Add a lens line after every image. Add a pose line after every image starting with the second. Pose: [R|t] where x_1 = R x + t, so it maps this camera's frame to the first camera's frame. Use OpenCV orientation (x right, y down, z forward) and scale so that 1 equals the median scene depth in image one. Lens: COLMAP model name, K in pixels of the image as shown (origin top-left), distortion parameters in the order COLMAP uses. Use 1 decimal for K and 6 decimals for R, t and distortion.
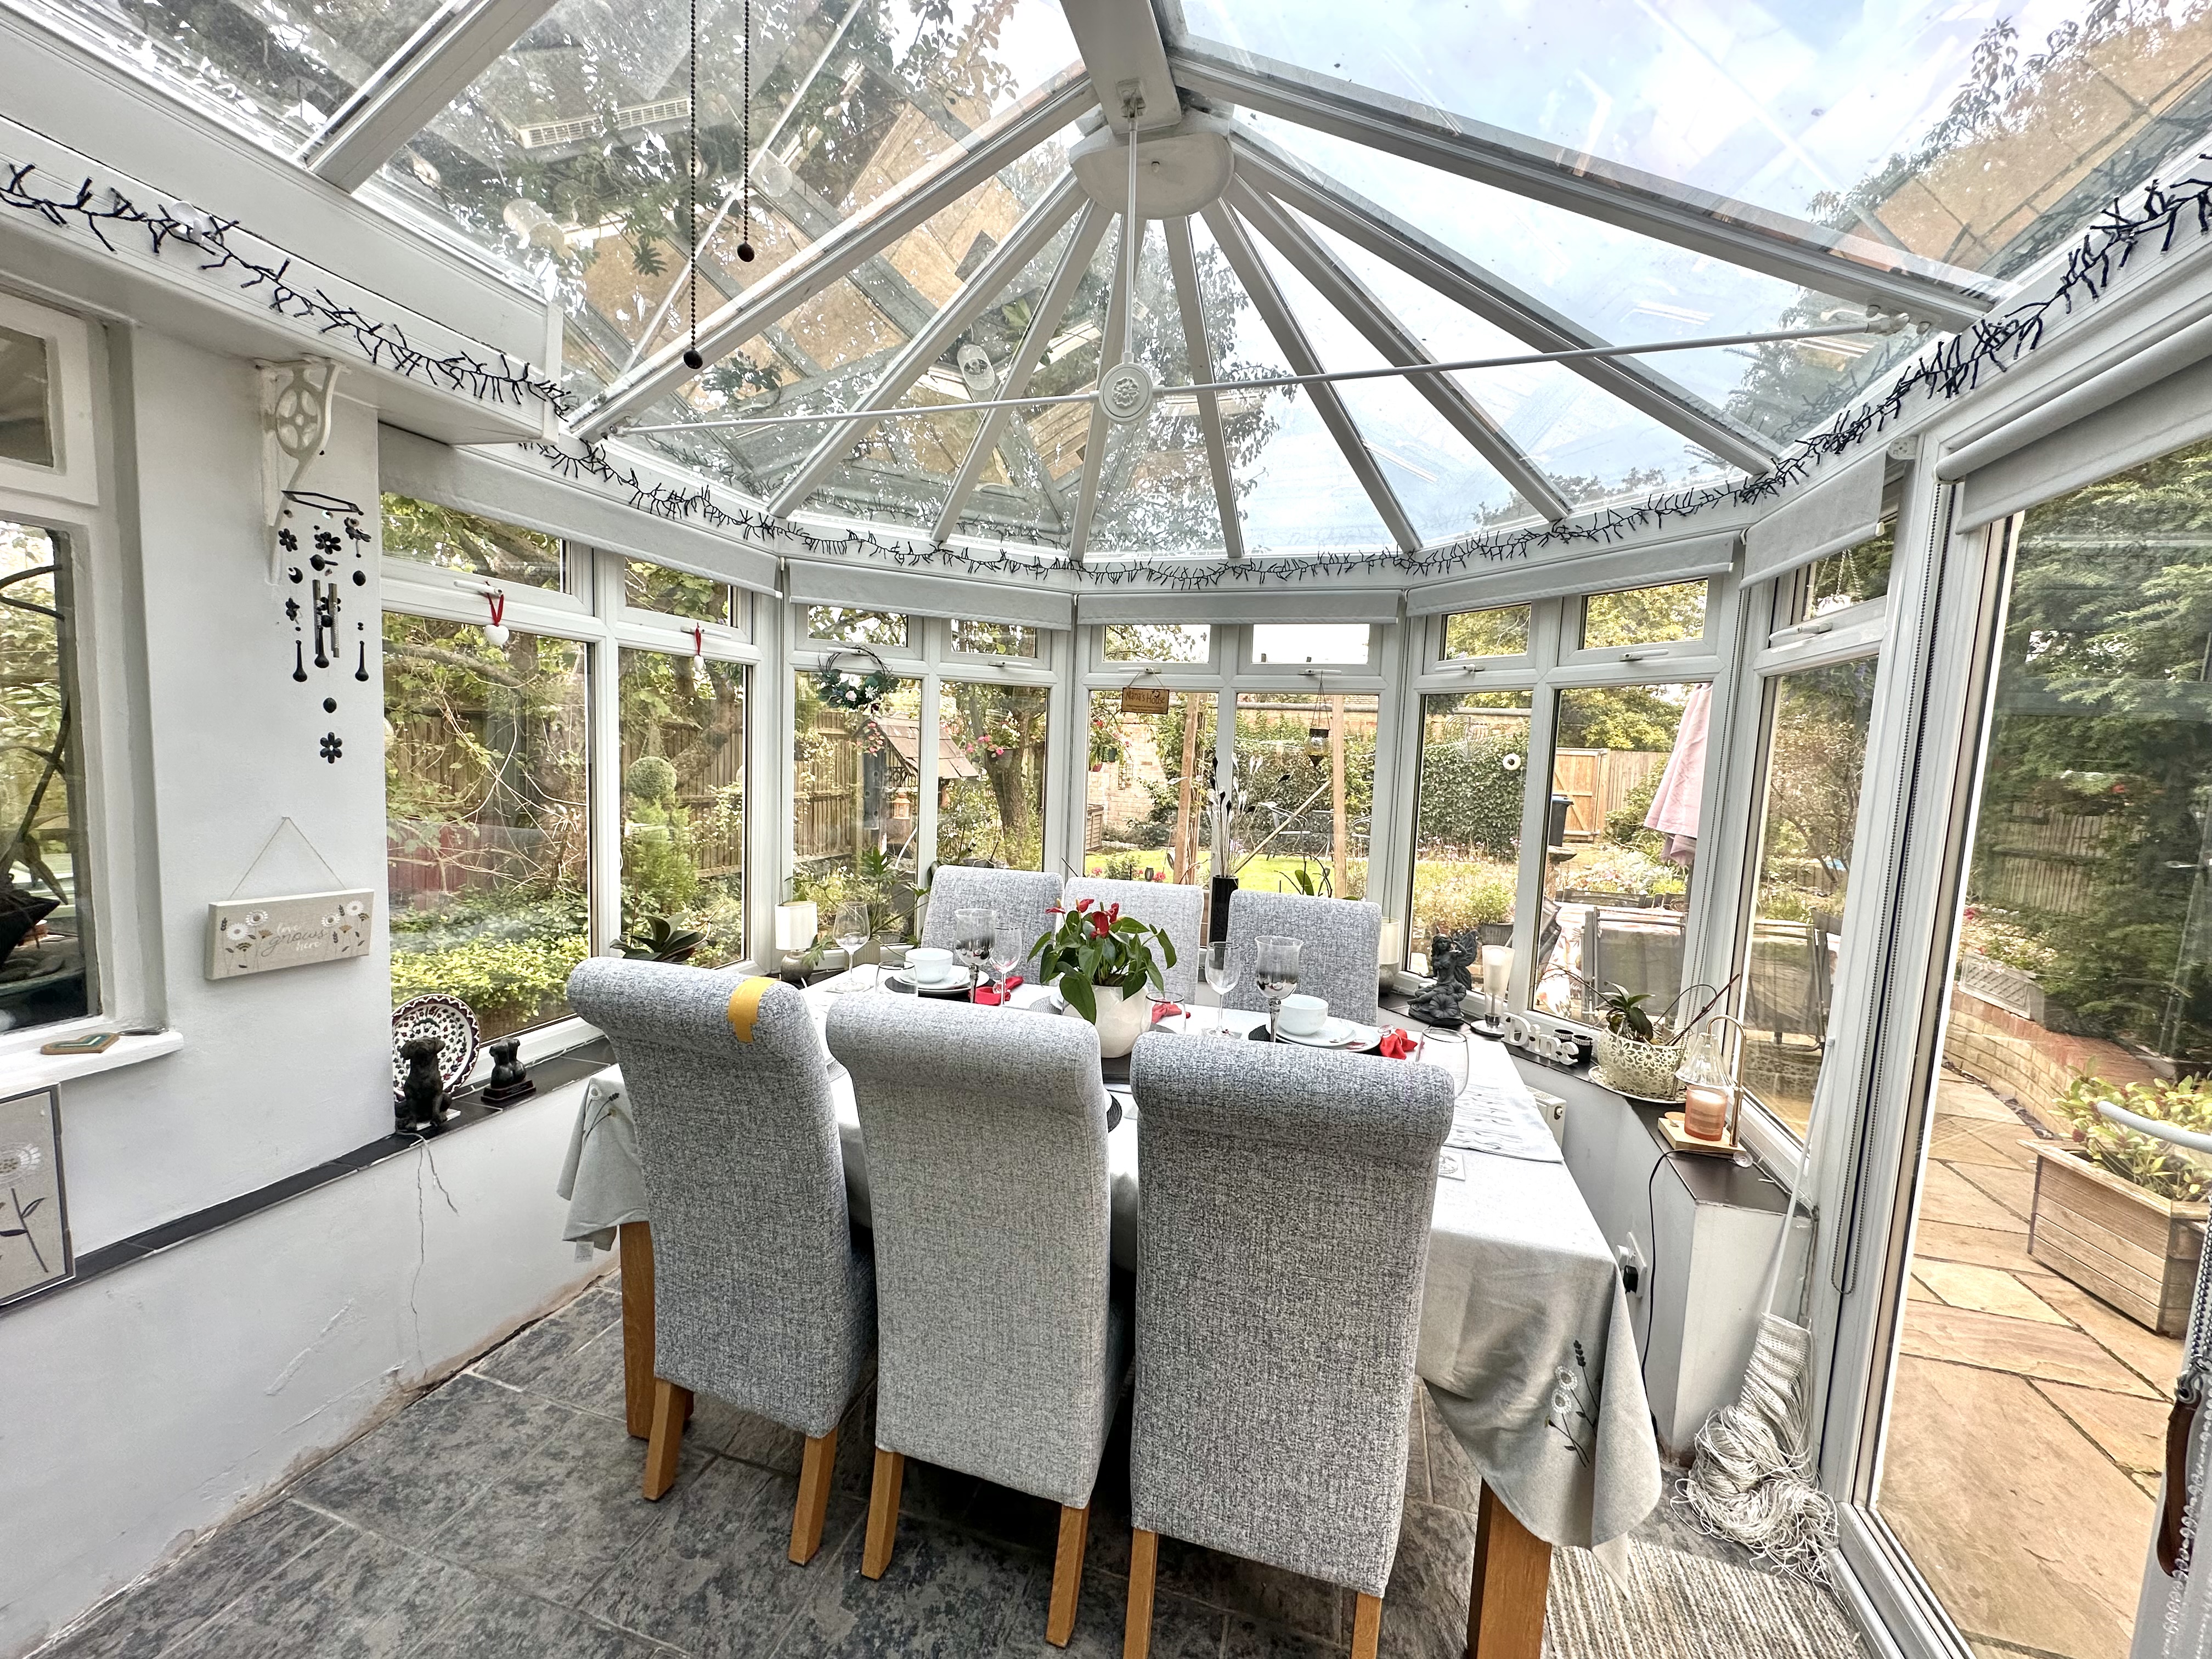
lens RADIAL K [[883.1, 0, 1104.3], [0, 883.1, 831.3], [0, 0, 1]] dist [-0.002038, 0.000382]
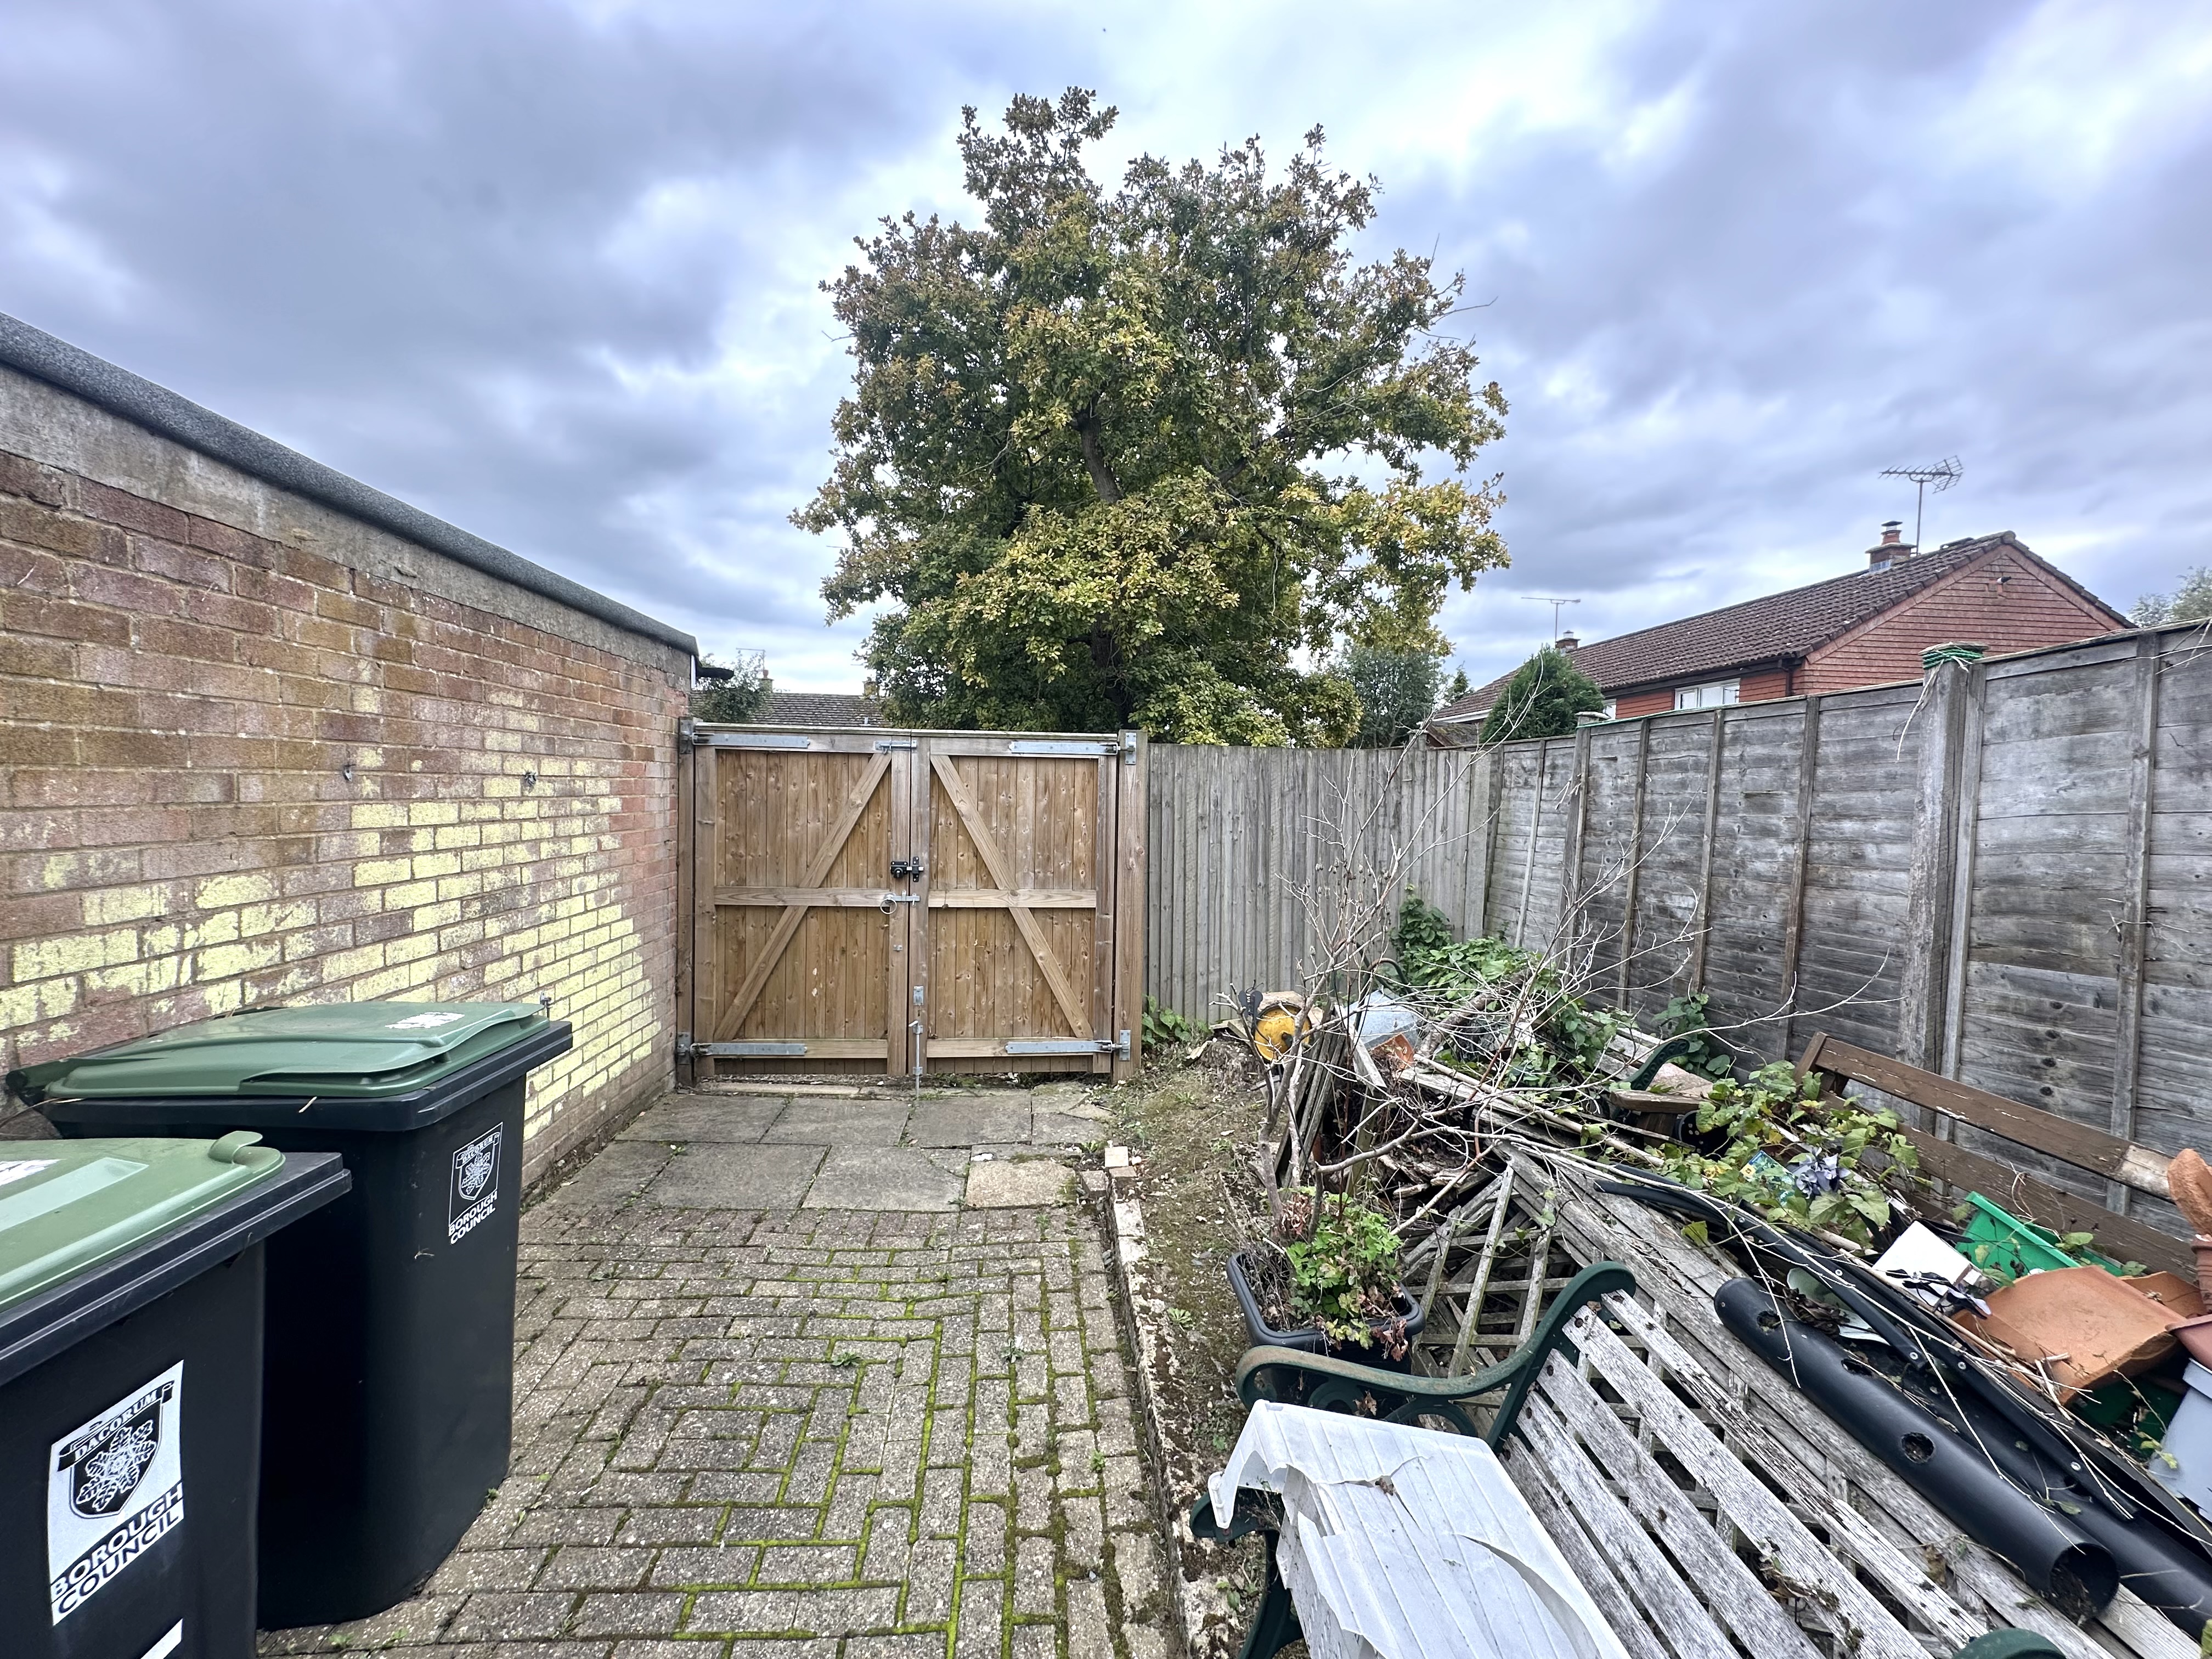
lens RADIAL K [[897.7, 0, 1106.0], [0, 897.7, 829.5], [0, 0, 1]] dist [-0.000653, 0.000083]
pose [[0.927662, -0.035187, 0.371758, 2.277423], [0.051294, 0.998121, -0.033525, -0.273953], [-0.369880, 0.050169, 0.927724, 3.737553]]
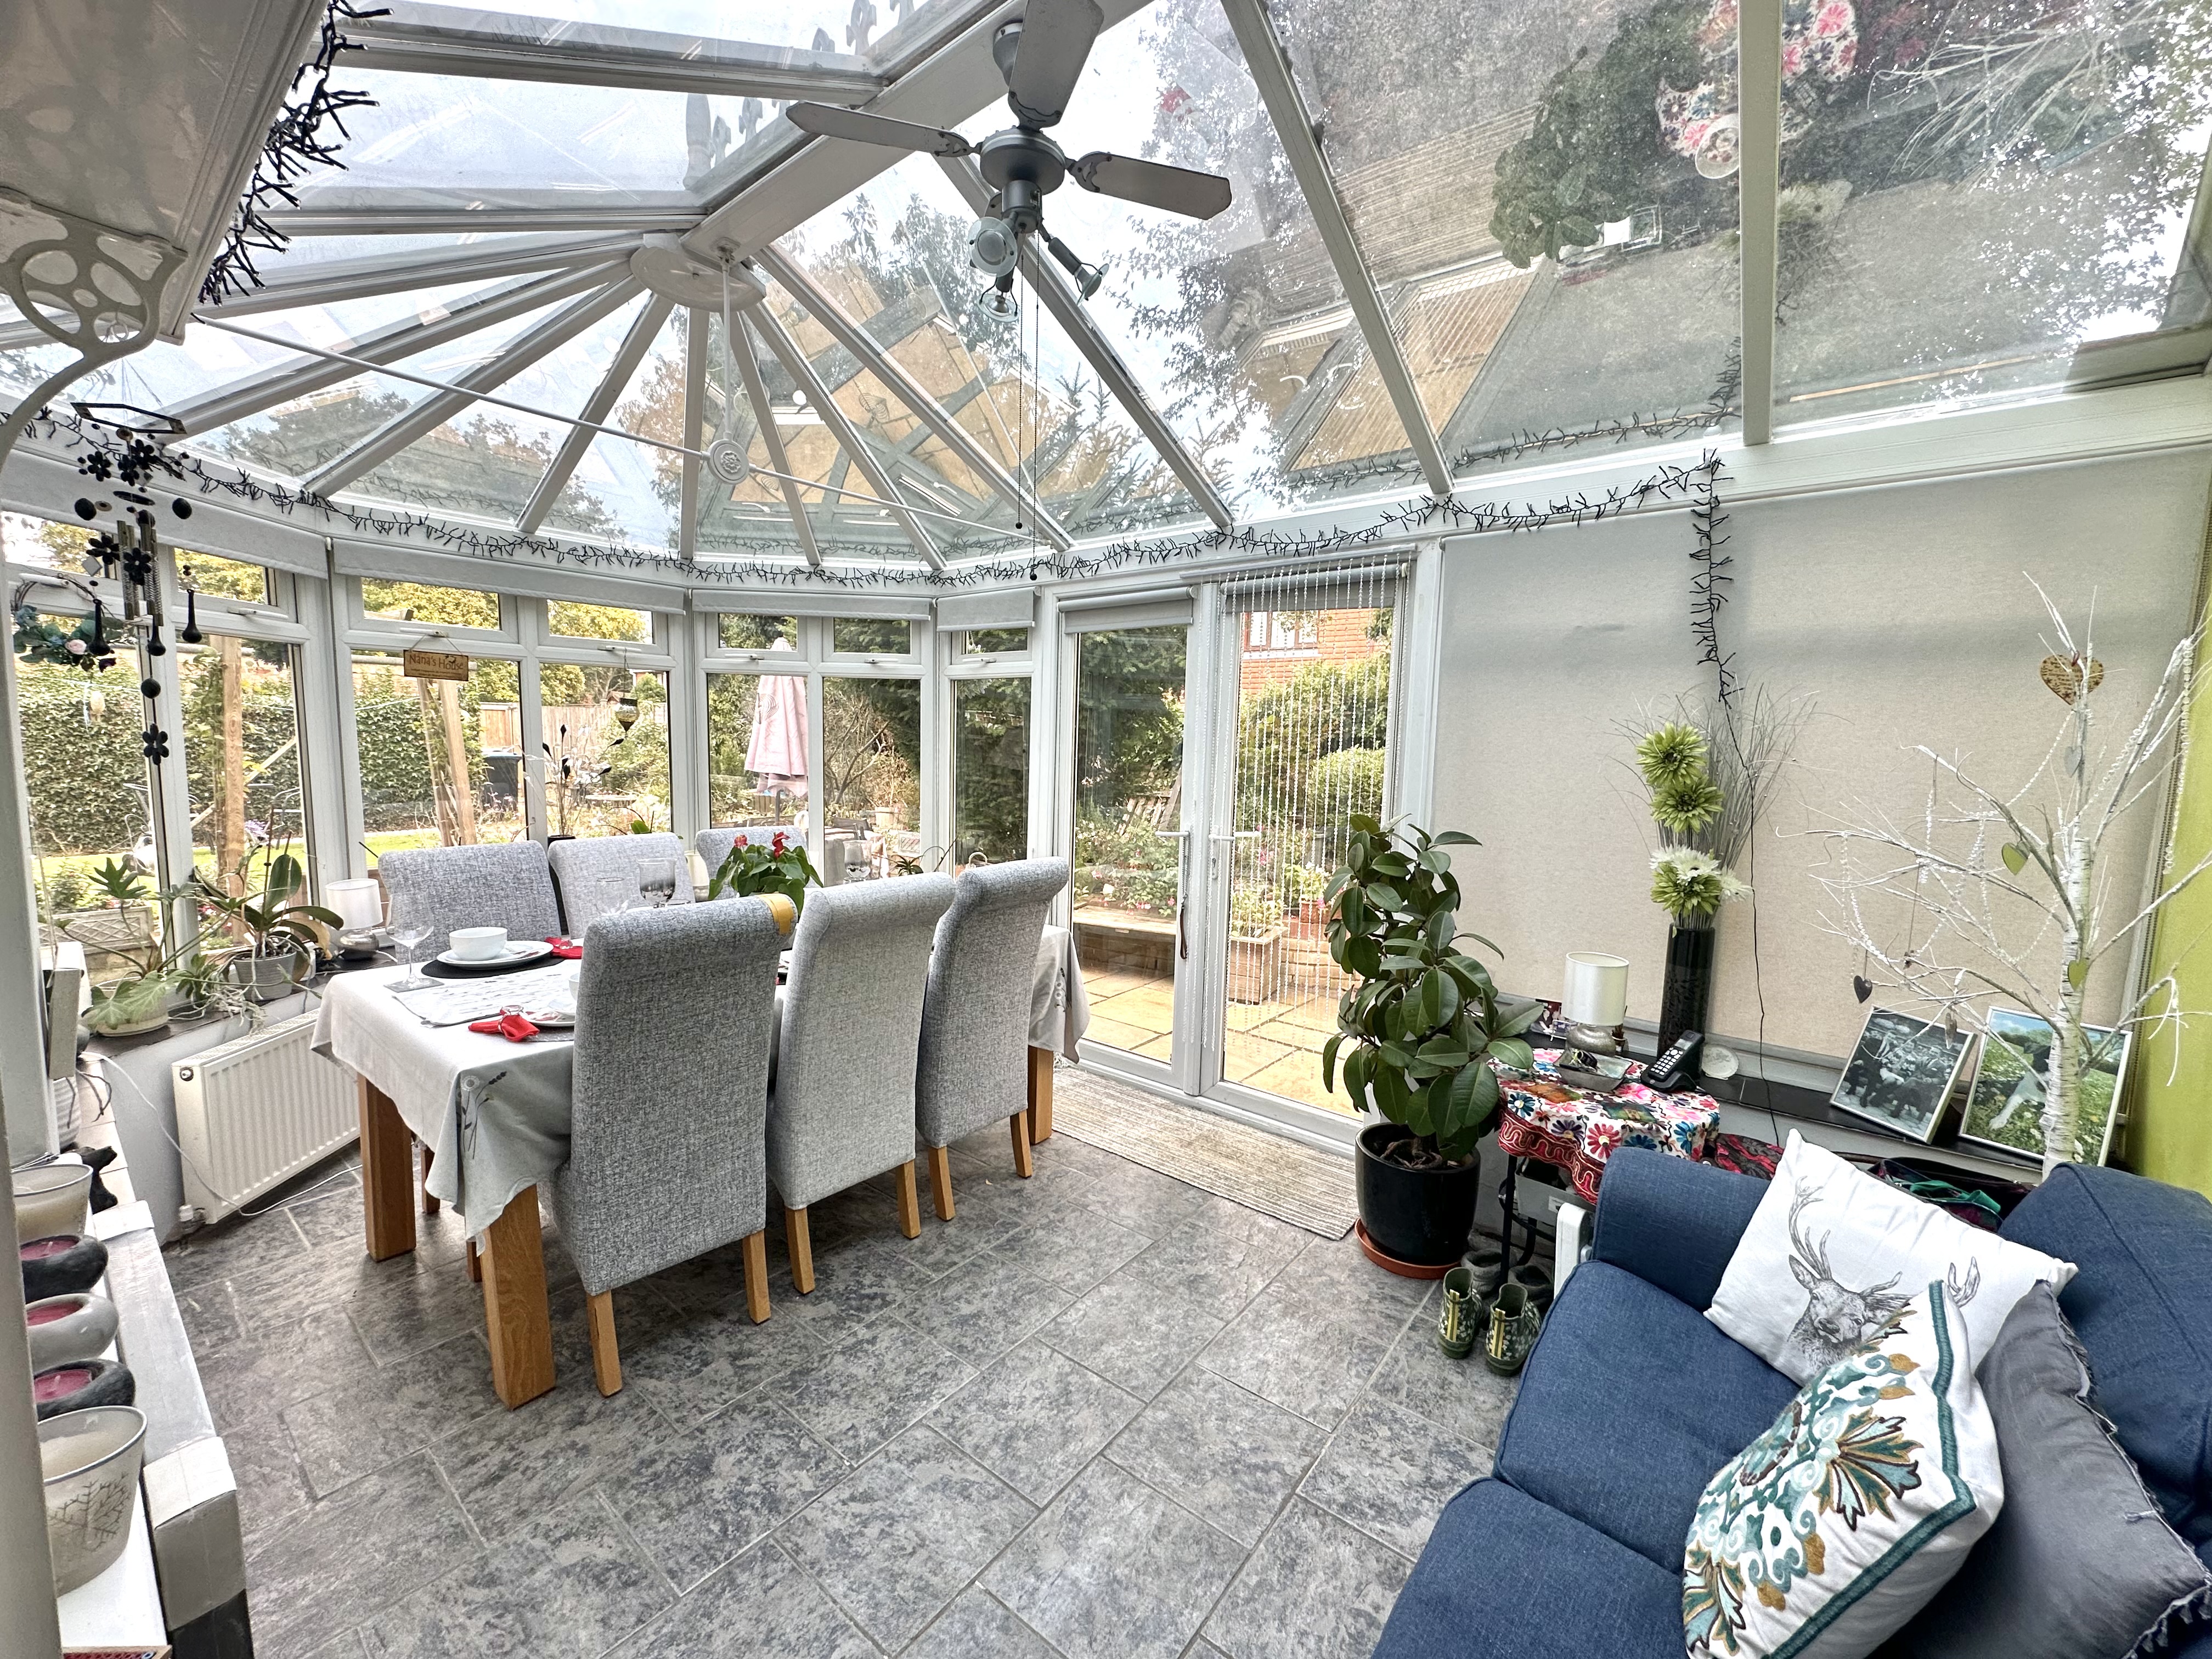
lens RADIAL K [[883.1, 0, 1104.3], [0, 883.1, 831.3], [0, 0, 1]] dist [-0.002038, 0.000382]
pose [[0.380593, -0.128320, 0.915796, -0.581862], [0.077563, 0.991266, 0.106661, -0.017176], [-0.921484, 0.030438, 0.387222, -0.023755]]
